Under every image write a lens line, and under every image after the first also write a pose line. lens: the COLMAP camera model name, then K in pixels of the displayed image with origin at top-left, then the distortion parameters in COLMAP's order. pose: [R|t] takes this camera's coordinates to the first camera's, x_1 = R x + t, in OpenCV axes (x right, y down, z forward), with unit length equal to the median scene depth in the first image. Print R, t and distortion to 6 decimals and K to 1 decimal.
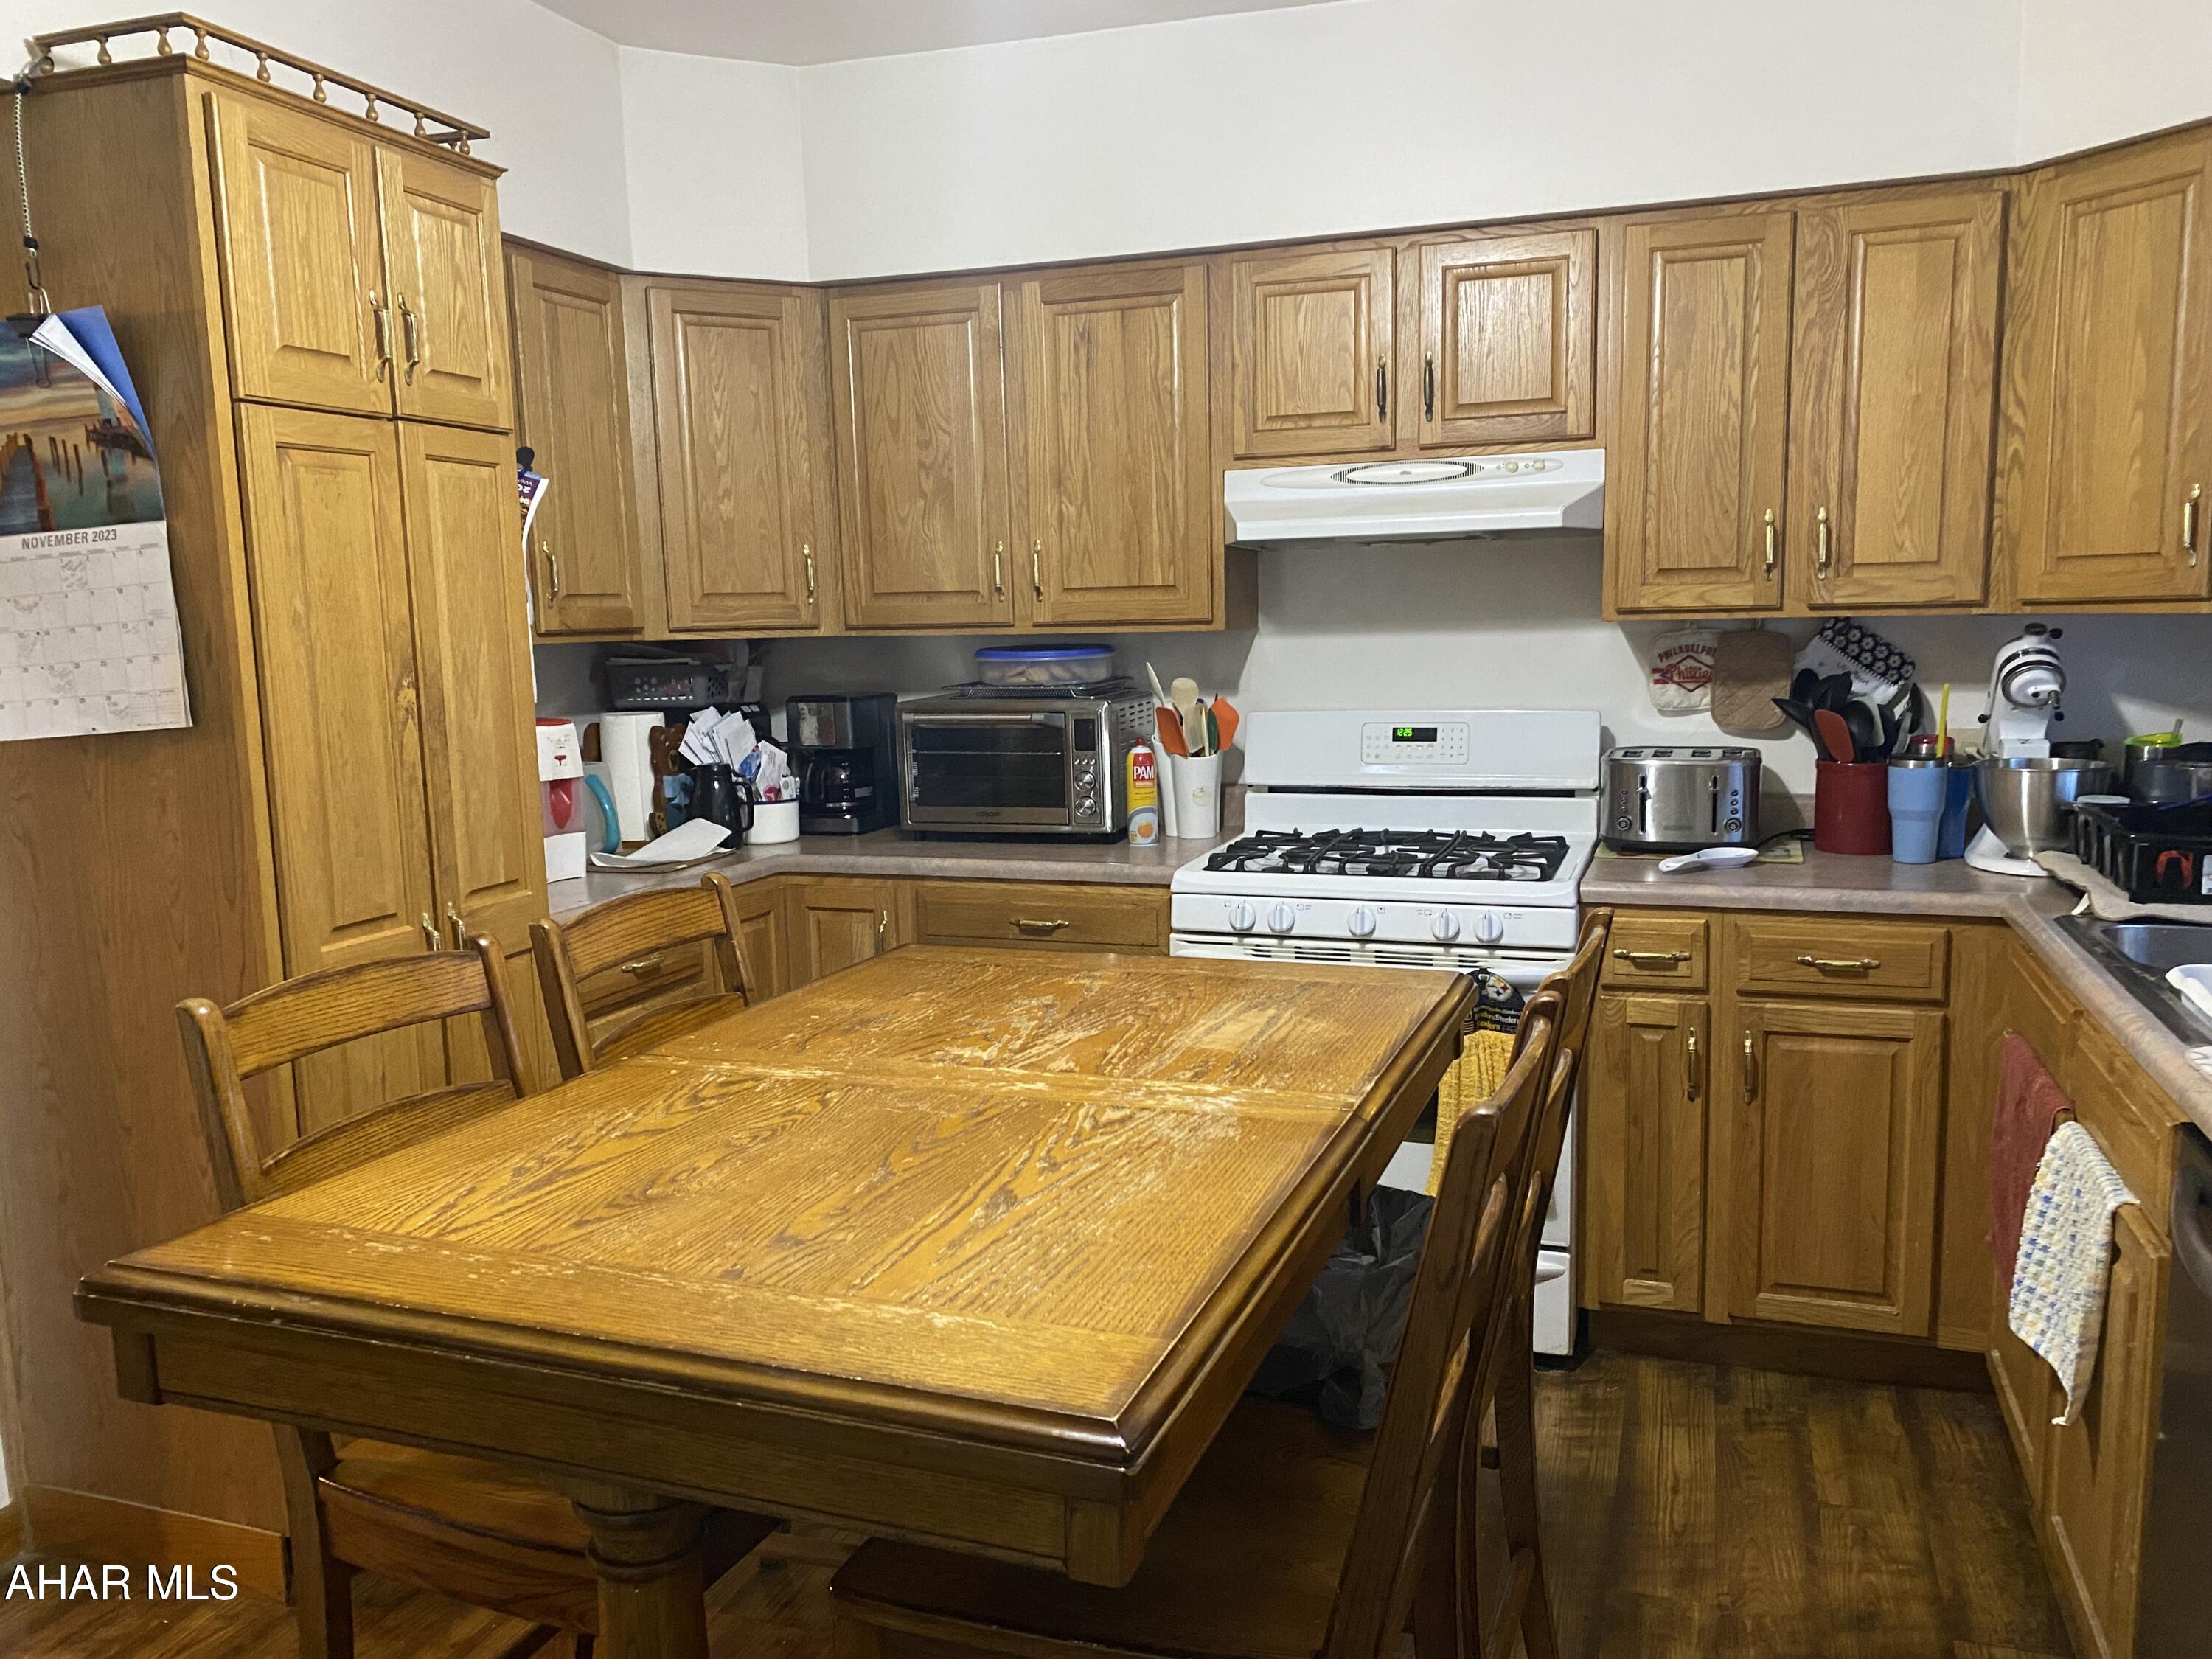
lens RADIAL K [[1722.8, 0, 1121.3], [0, 1722.8, 823.6], [0, 0, 1]] dist [0.069423, -0.048663]
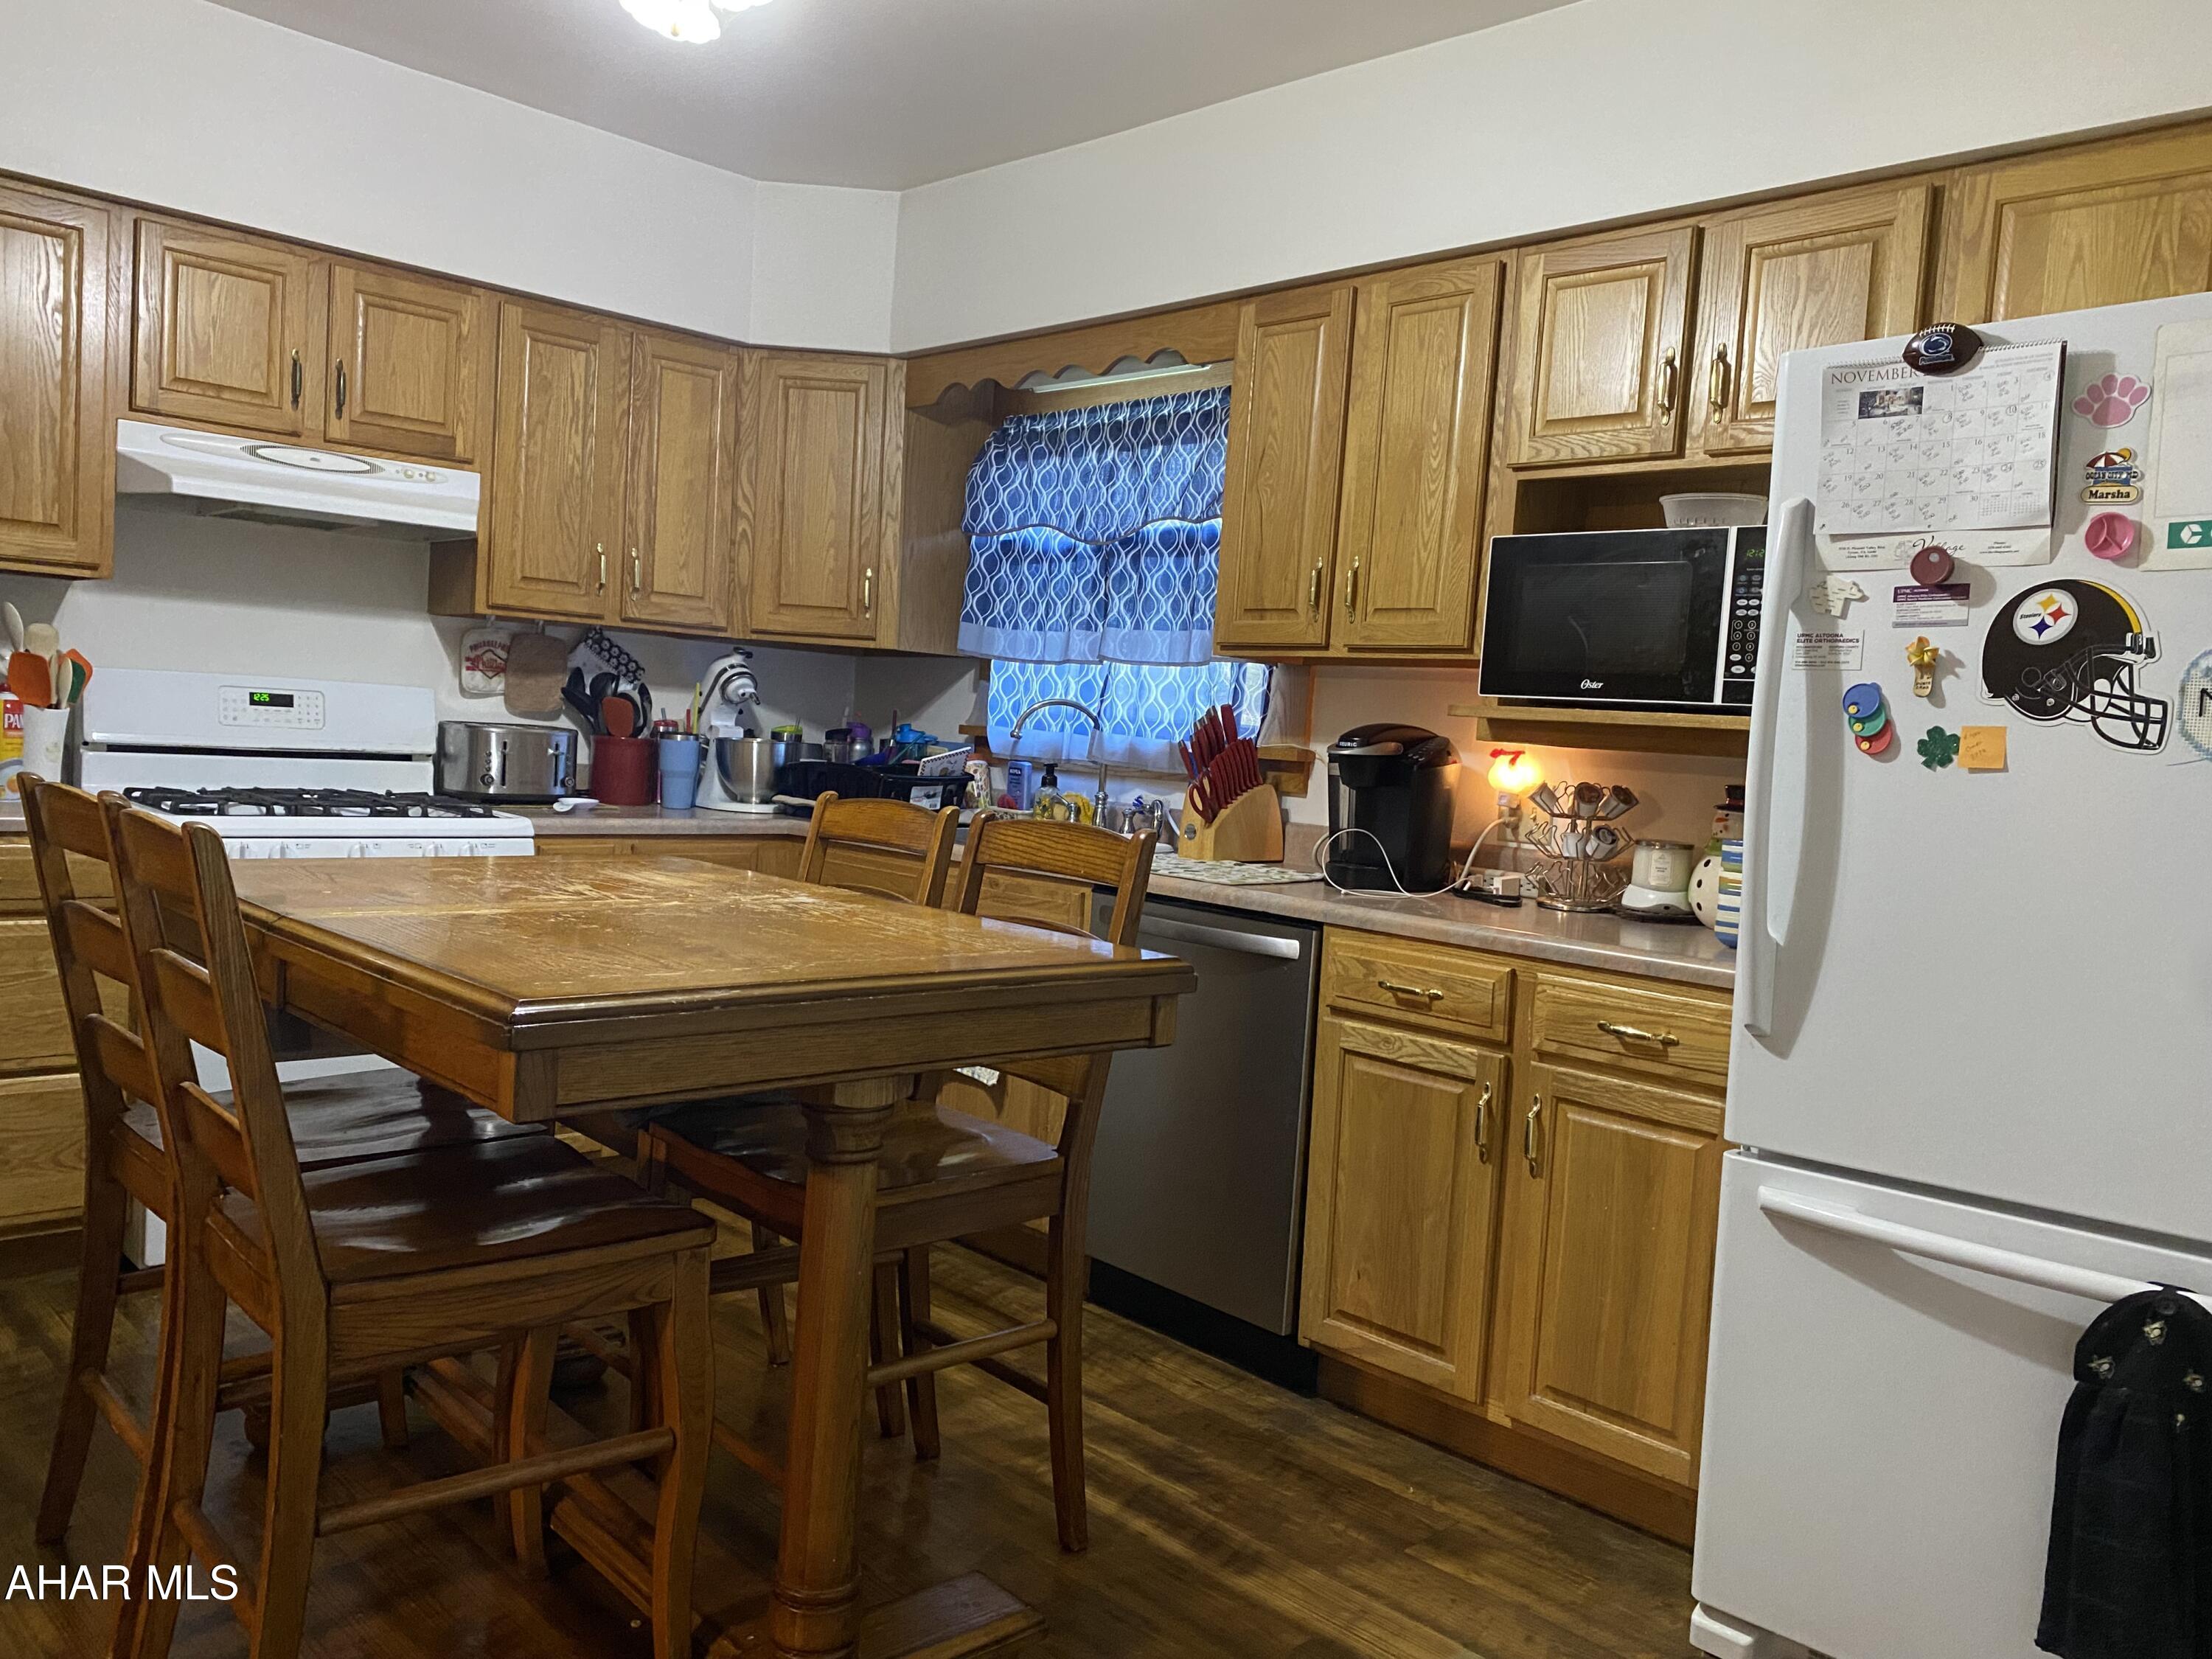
lens RADIAL K [[1722.8, 0, 1121.3], [0, 1722.8, 823.6], [0, 0, 1]] dist [0.069423, -0.048663]
pose [[0.460228, -0.001090, 0.887800, -0.607092], [0.038043, 0.999105, -0.018495, 0.072168], [-0.886985, 0.042287, 0.459858, 0.038889]]
